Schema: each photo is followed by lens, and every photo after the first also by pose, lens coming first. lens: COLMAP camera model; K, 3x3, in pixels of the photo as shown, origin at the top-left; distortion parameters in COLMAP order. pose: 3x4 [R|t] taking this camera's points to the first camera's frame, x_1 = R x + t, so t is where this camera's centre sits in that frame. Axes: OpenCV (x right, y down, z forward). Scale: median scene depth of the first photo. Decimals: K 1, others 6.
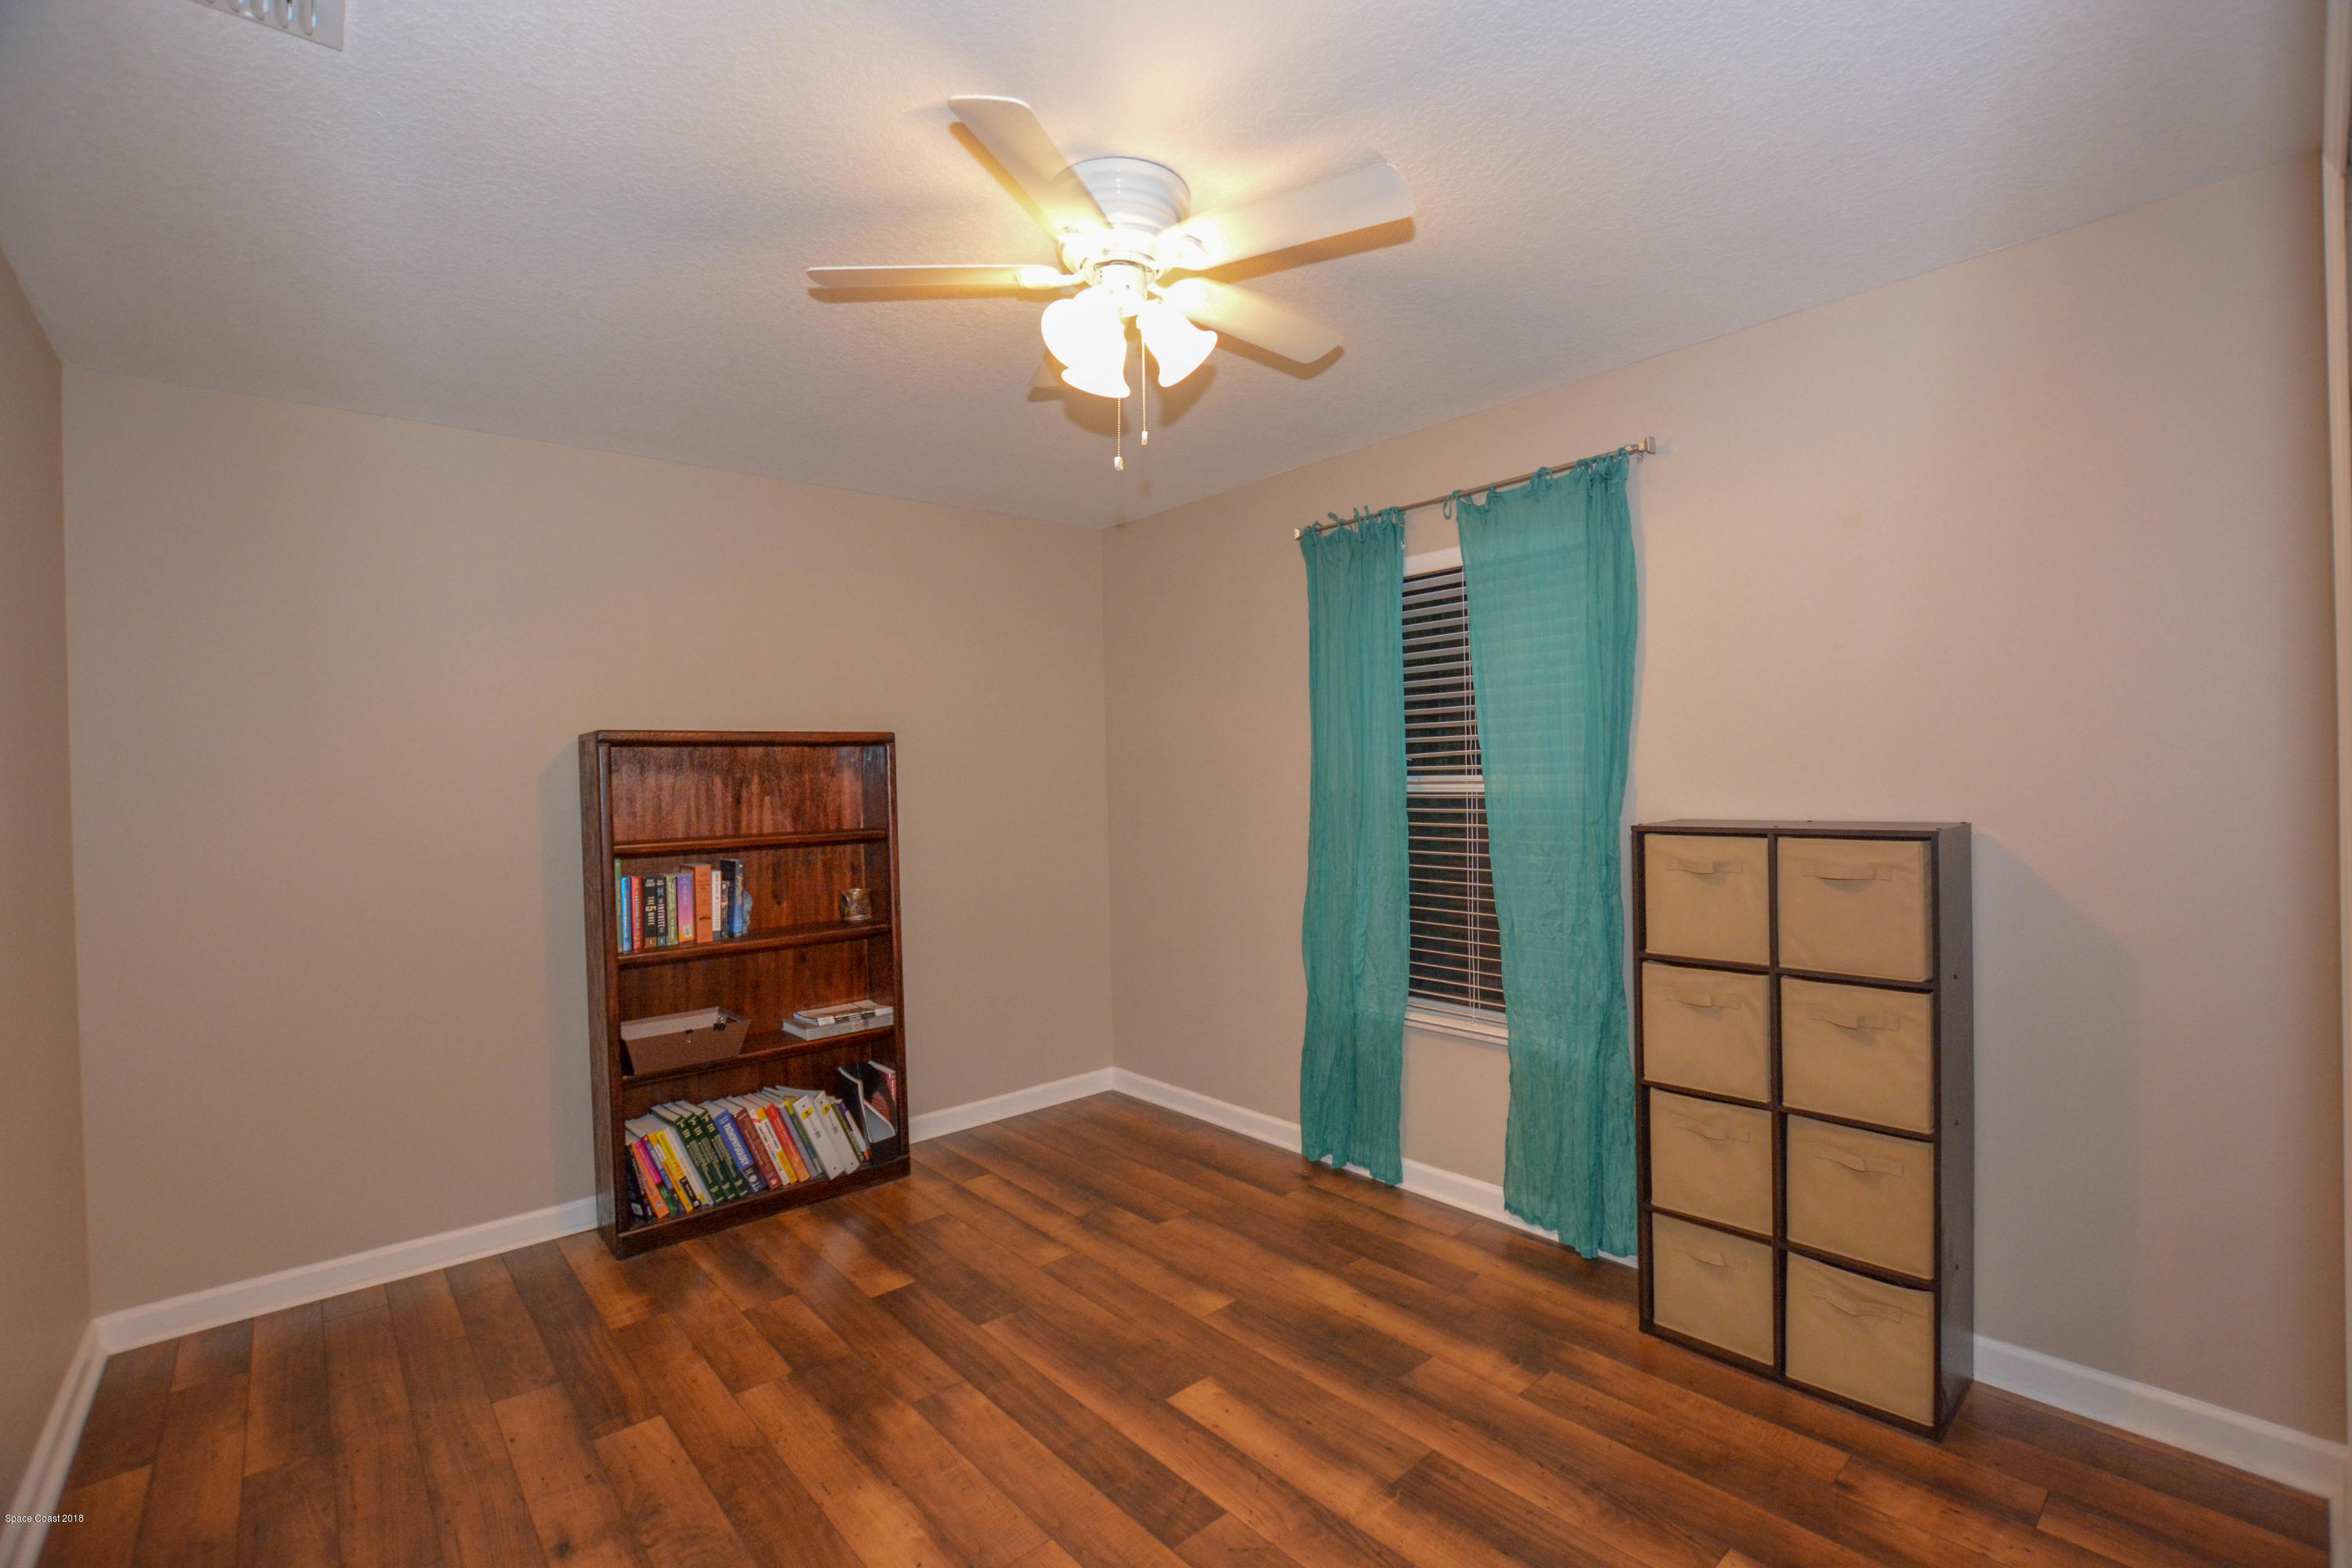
lens RADIAL K [[1032.4, 0, 1208.5], [0, 1032.4, 790.6], [0, 0, 1]] dist [-0.018262, 0.000558]
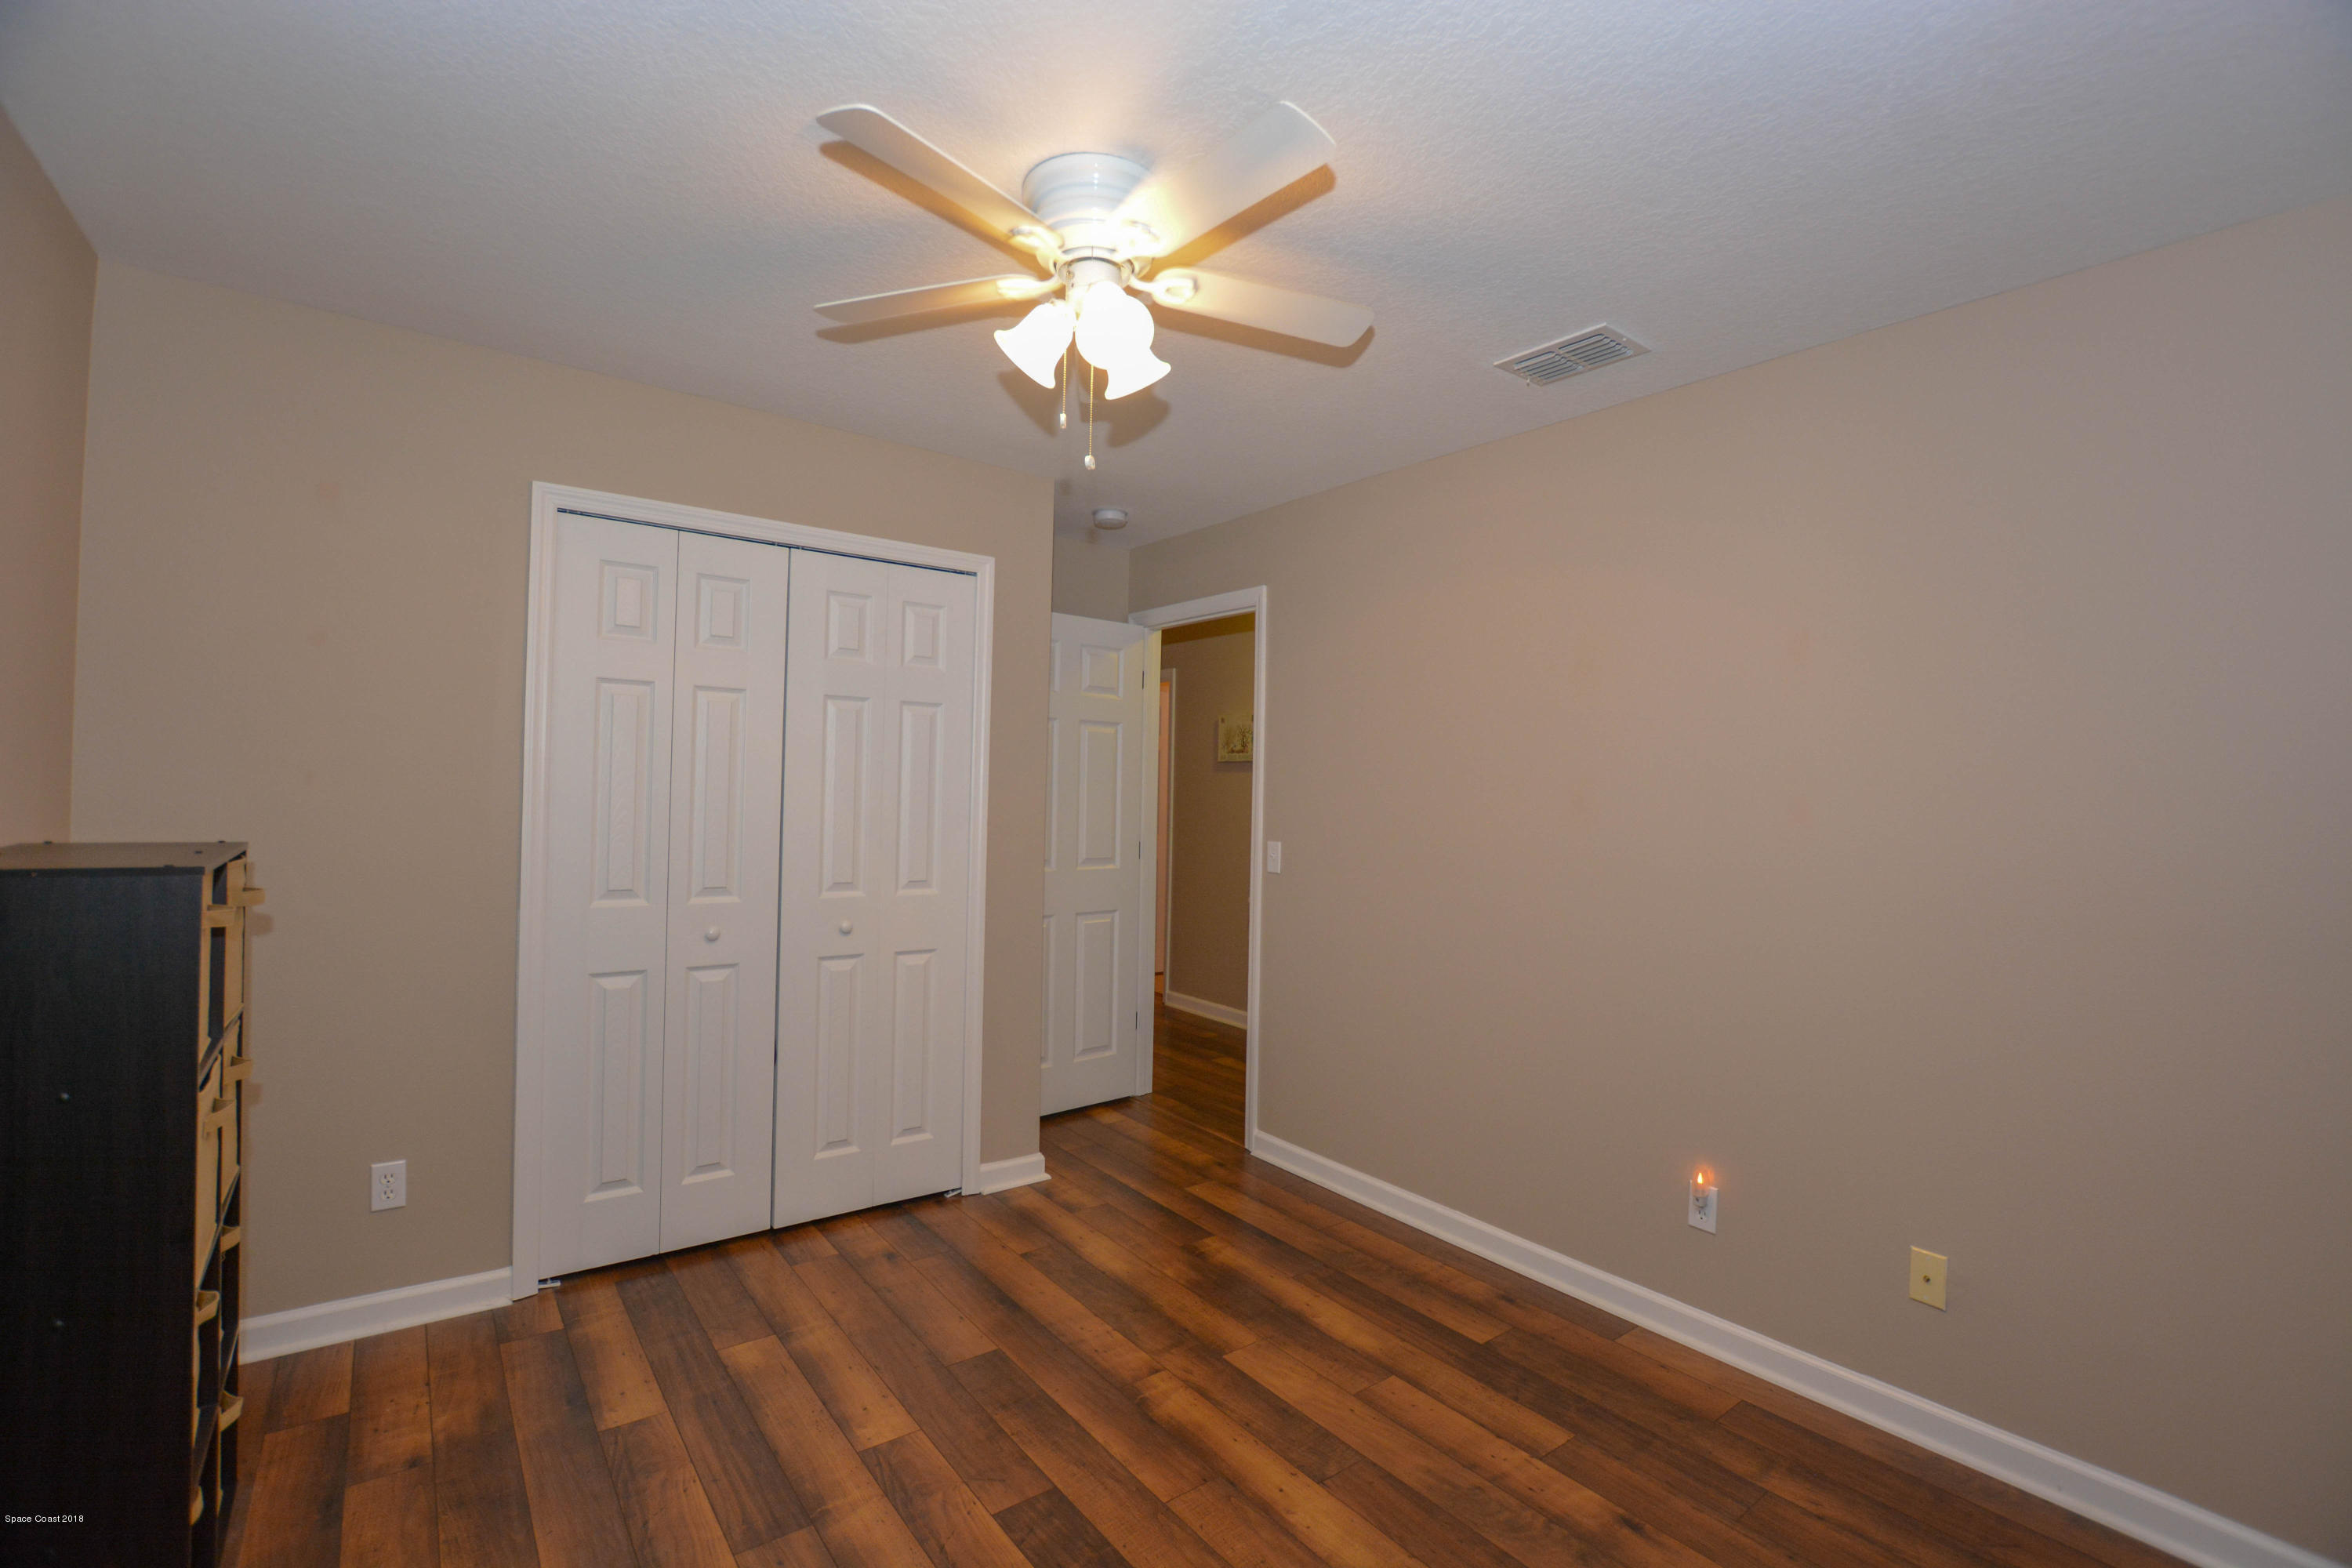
lens RADIAL K [[1032.4, 0, 1208.5], [0, 1032.4, 790.6], [0, 0, 1]] dist [-0.018262, 0.000558]
pose [[-0.997797, 0.002274, 0.066307, -0.264541], [0.002661, 0.999980, 0.005740, -0.013169], [-0.066292, 0.005904, -0.997783, 1.998417]]
